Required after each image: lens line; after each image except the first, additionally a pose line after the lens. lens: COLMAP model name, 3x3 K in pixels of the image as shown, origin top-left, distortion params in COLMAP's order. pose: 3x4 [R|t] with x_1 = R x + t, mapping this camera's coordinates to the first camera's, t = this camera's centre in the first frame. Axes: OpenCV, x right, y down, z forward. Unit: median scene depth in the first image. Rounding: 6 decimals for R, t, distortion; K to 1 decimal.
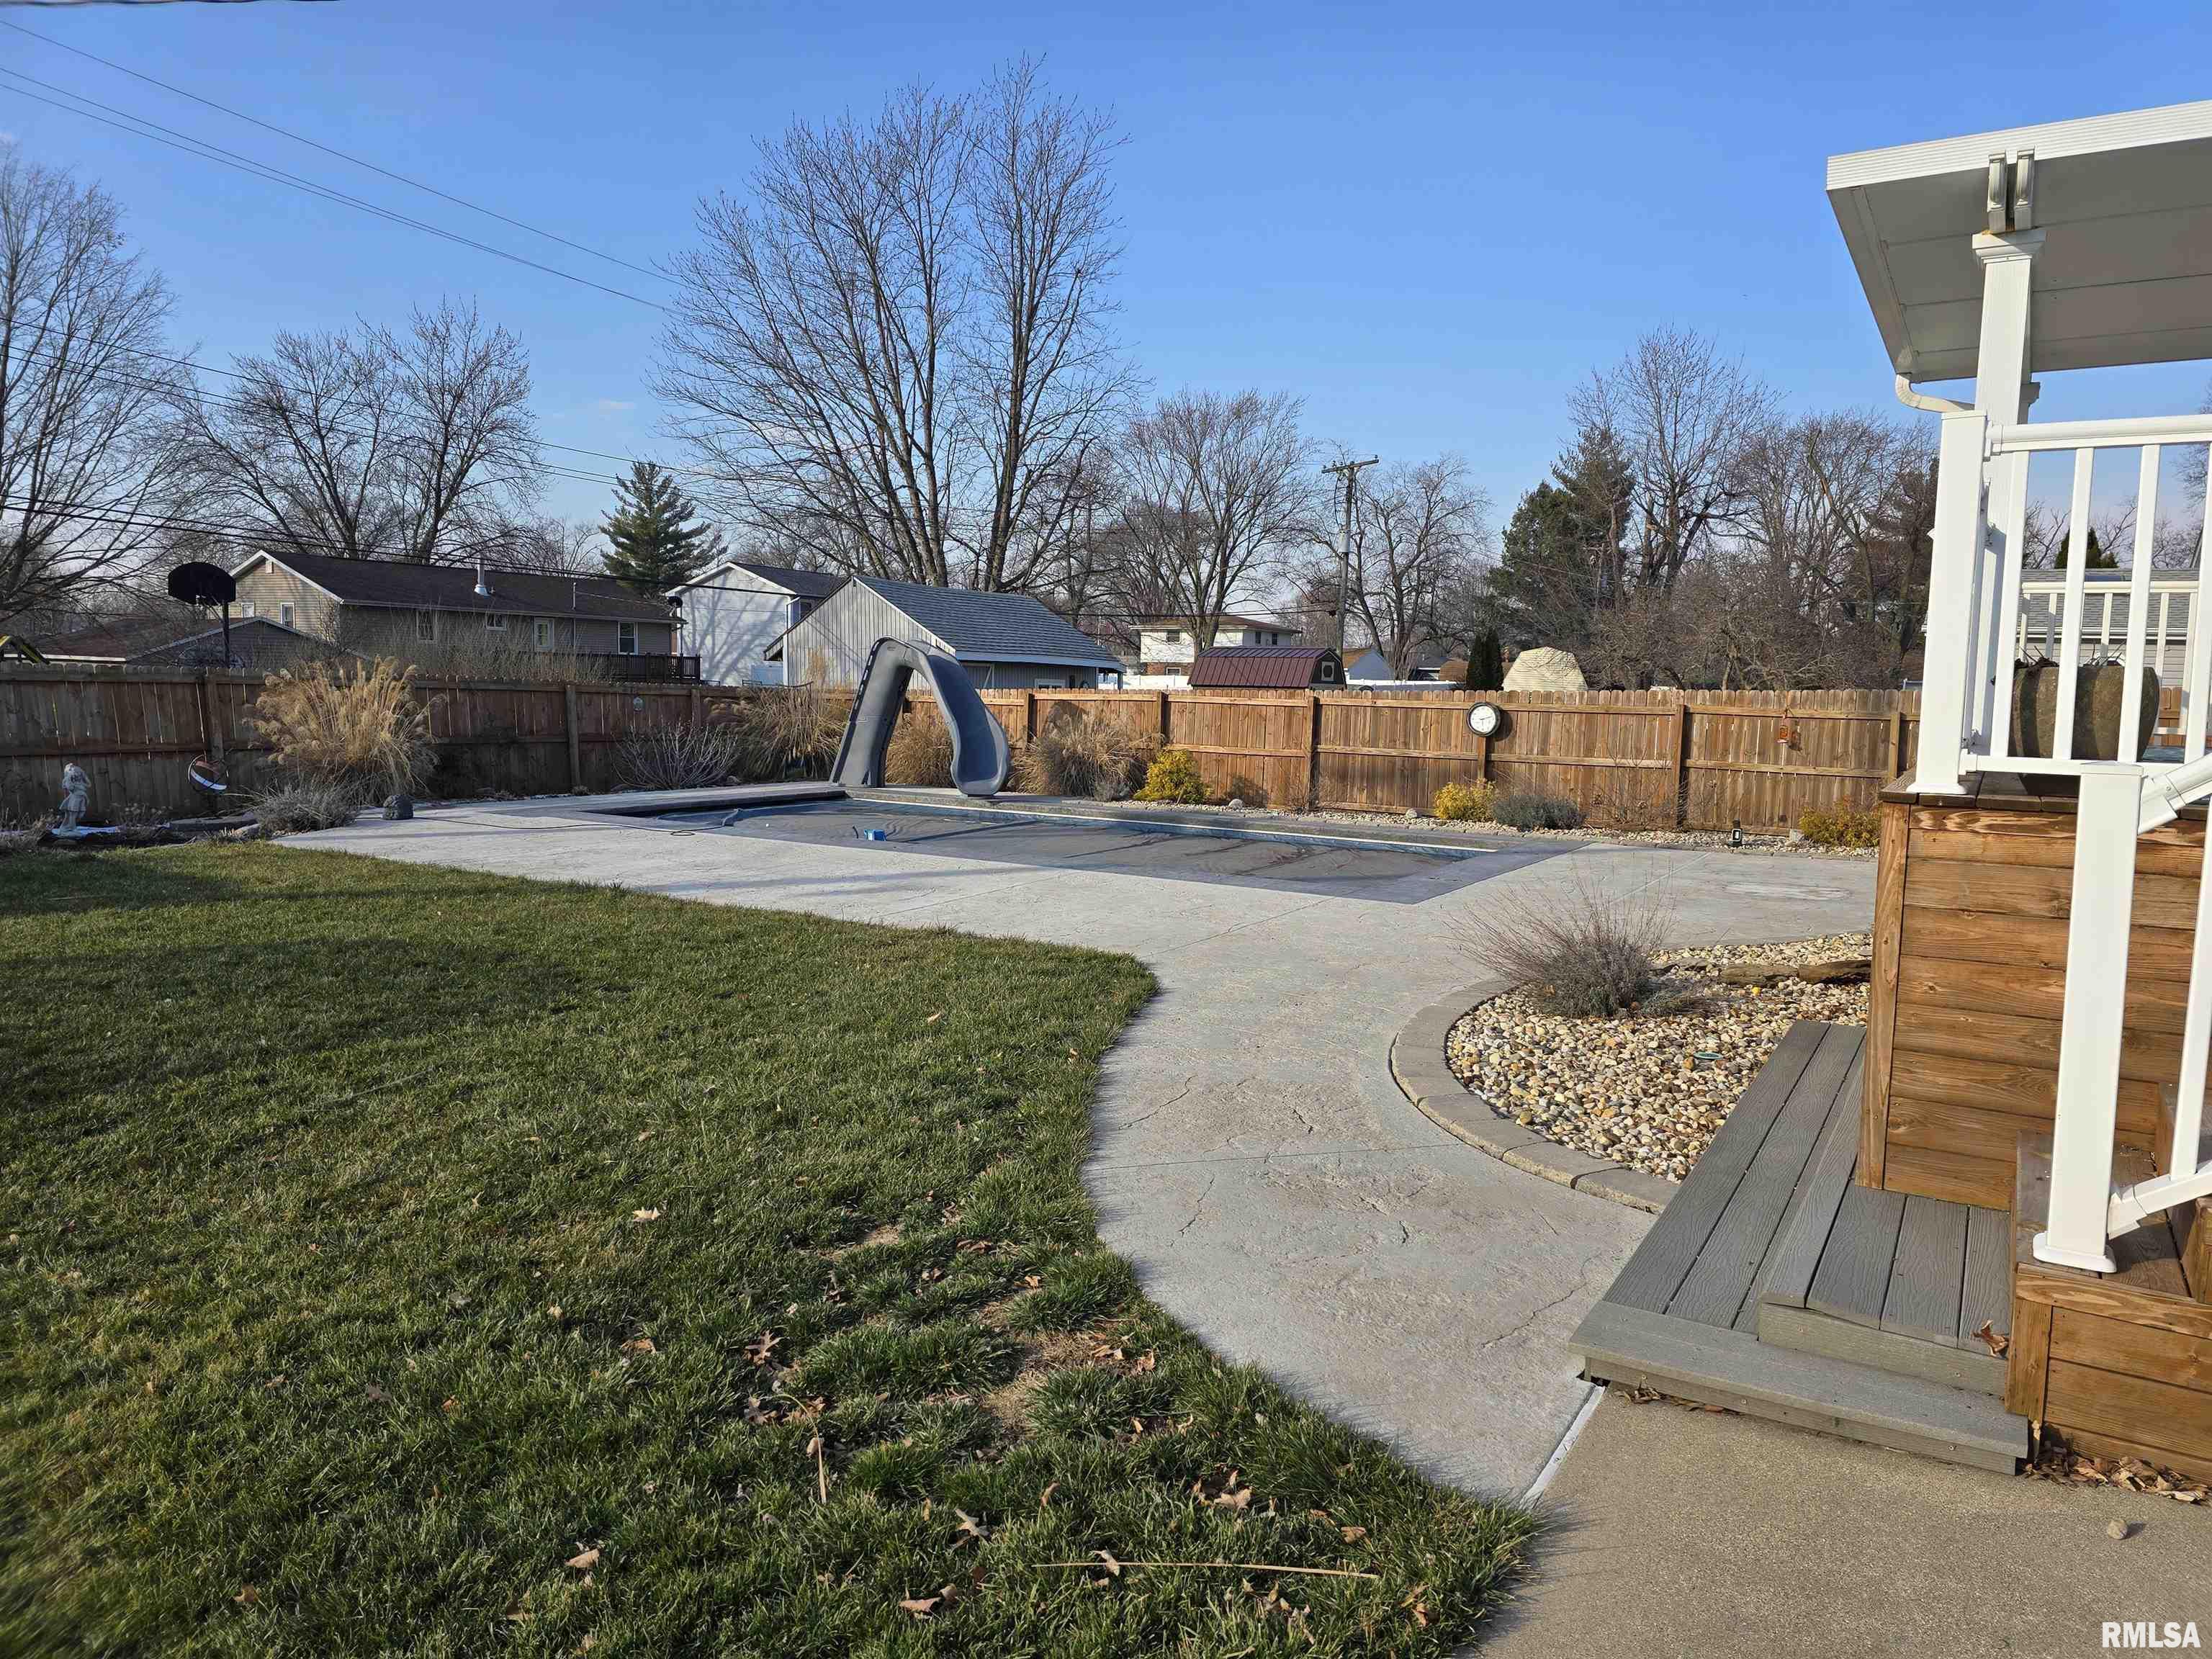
lens RADIAL K [[1484.6, 0, 1115.3], [0, 1484.6, 828.1], [0, 0, 1]] dist [0.060419, -0.065431]
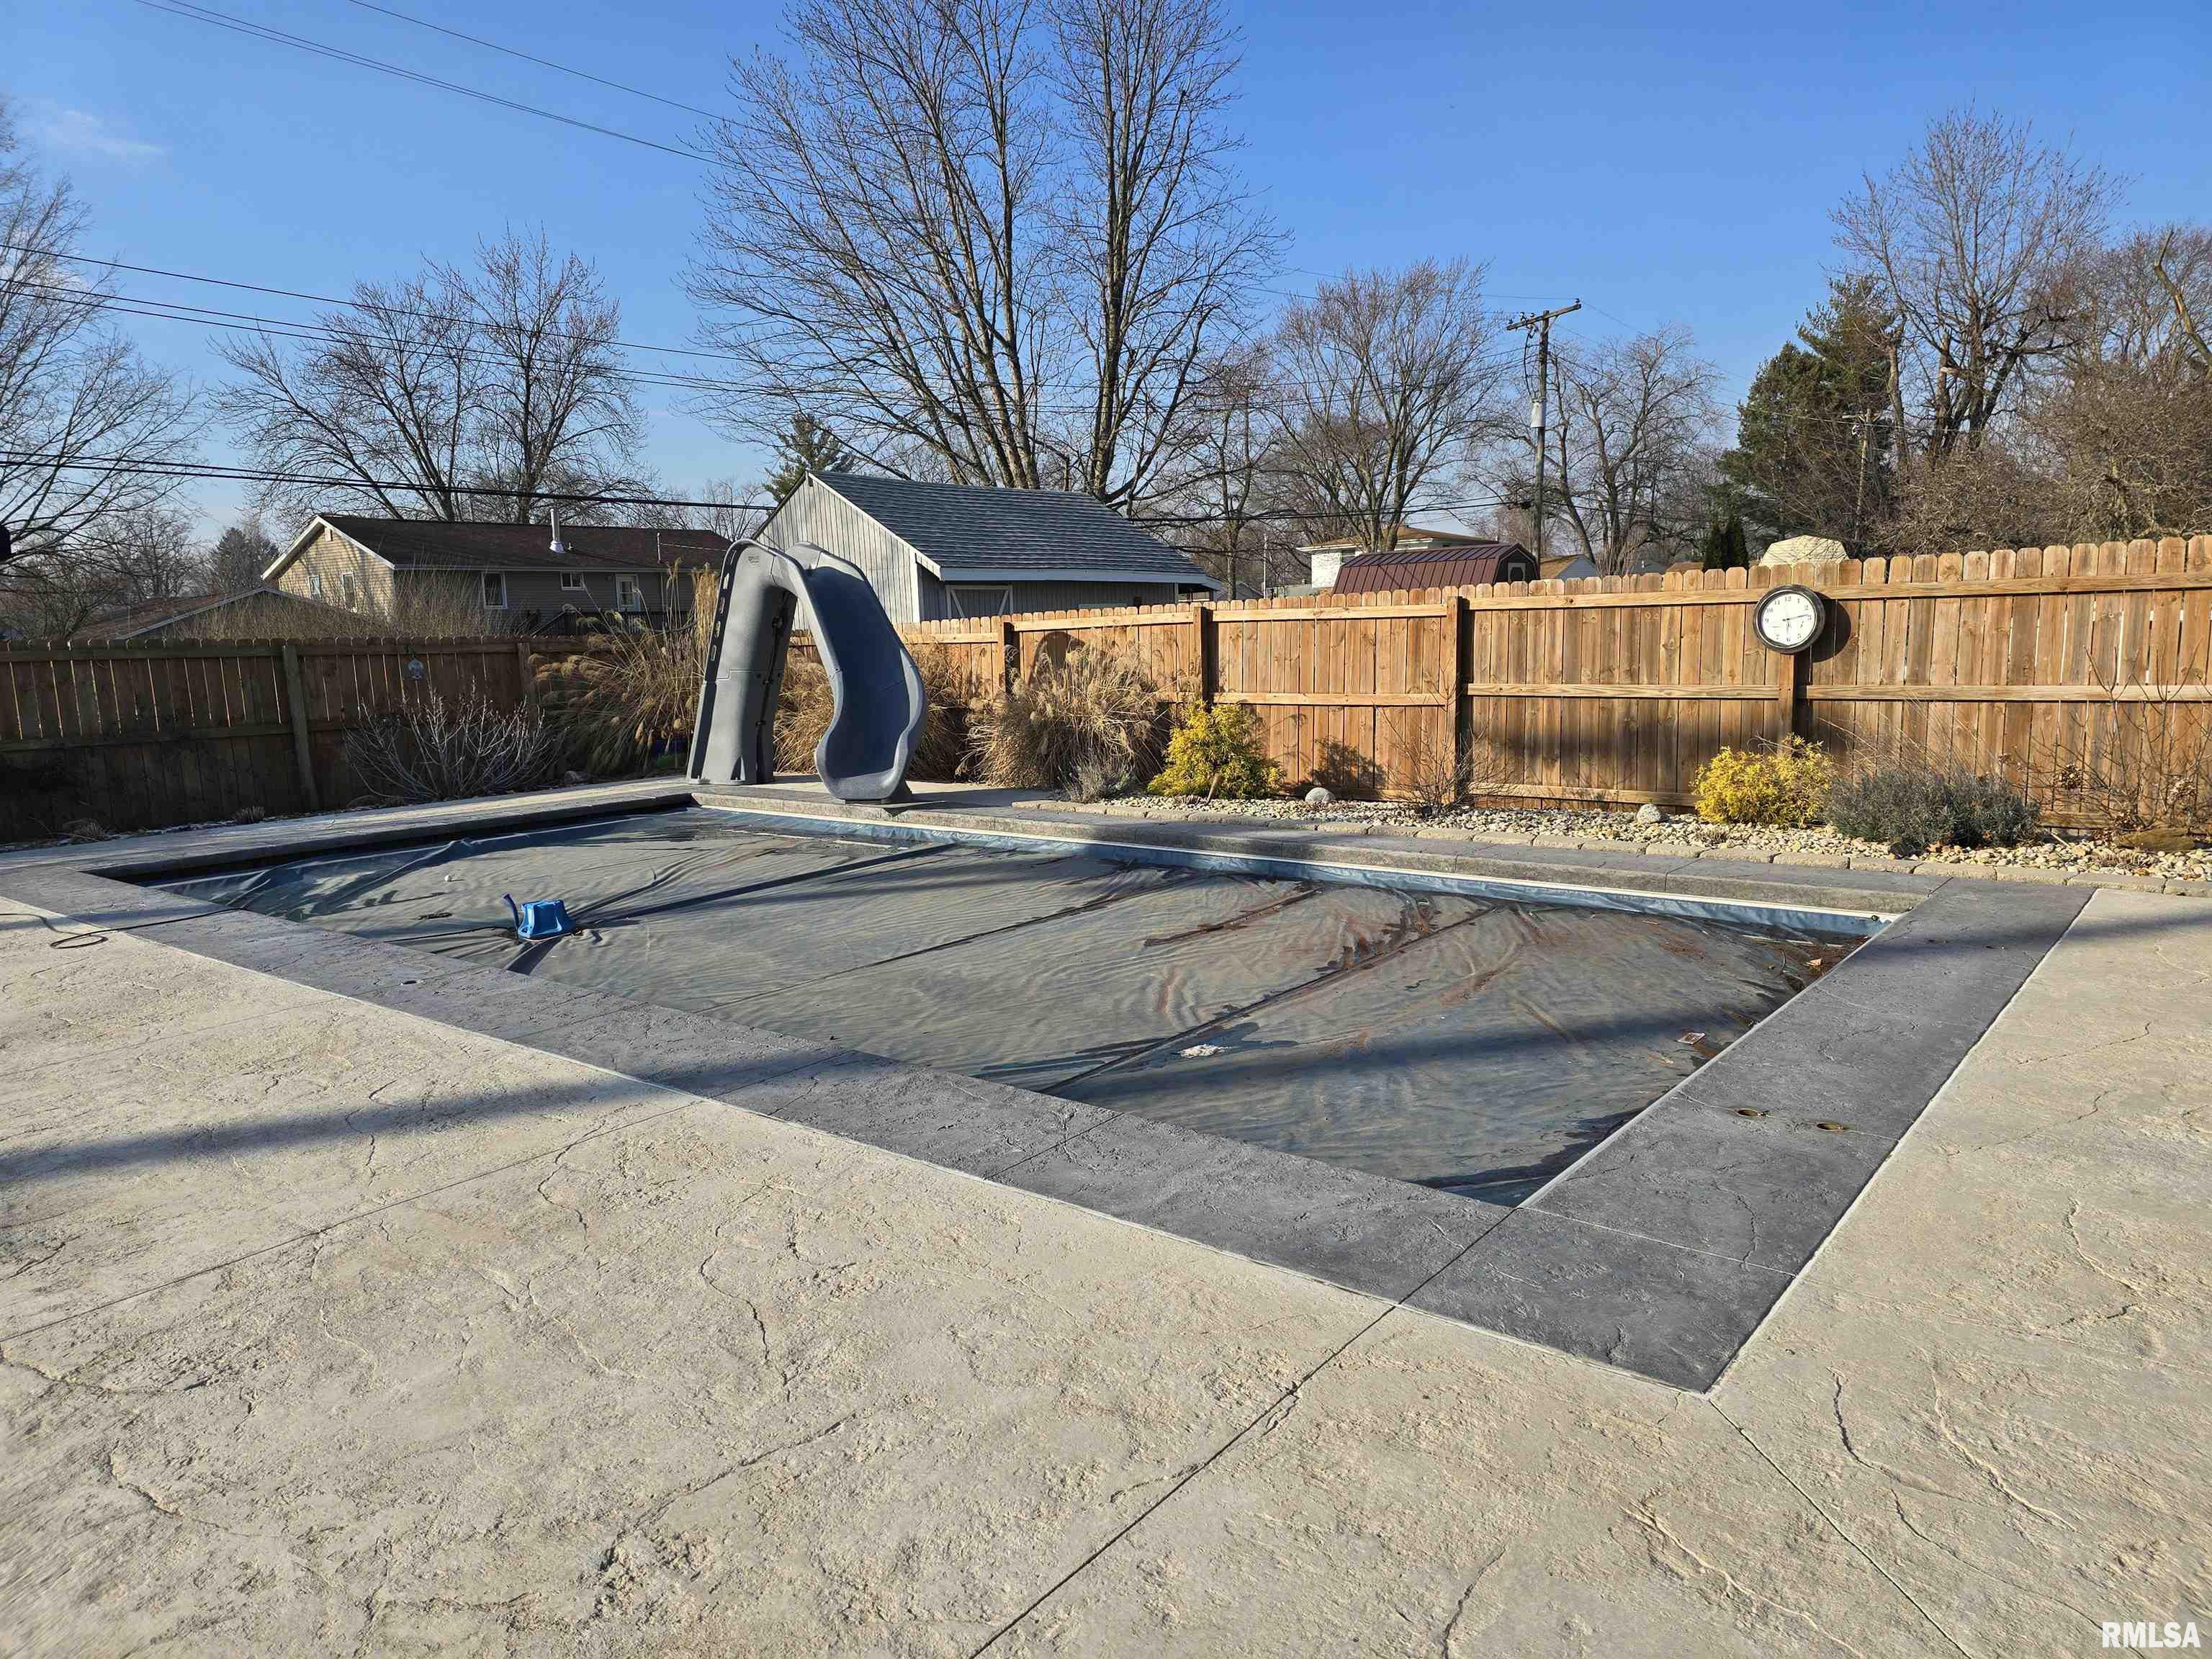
lens RADIAL K [[1460.0, 0, 1103.1], [0, 1460.0, 826.5], [0, 0, 1]] dist [0.050678, -0.057661]
pose [[0.988116, -0.033614, -0.149991, 0.034756], [0.039731, 0.998488, 0.037976, -0.012200], [0.148487, -0.043484, 0.987958, 0.184065]]
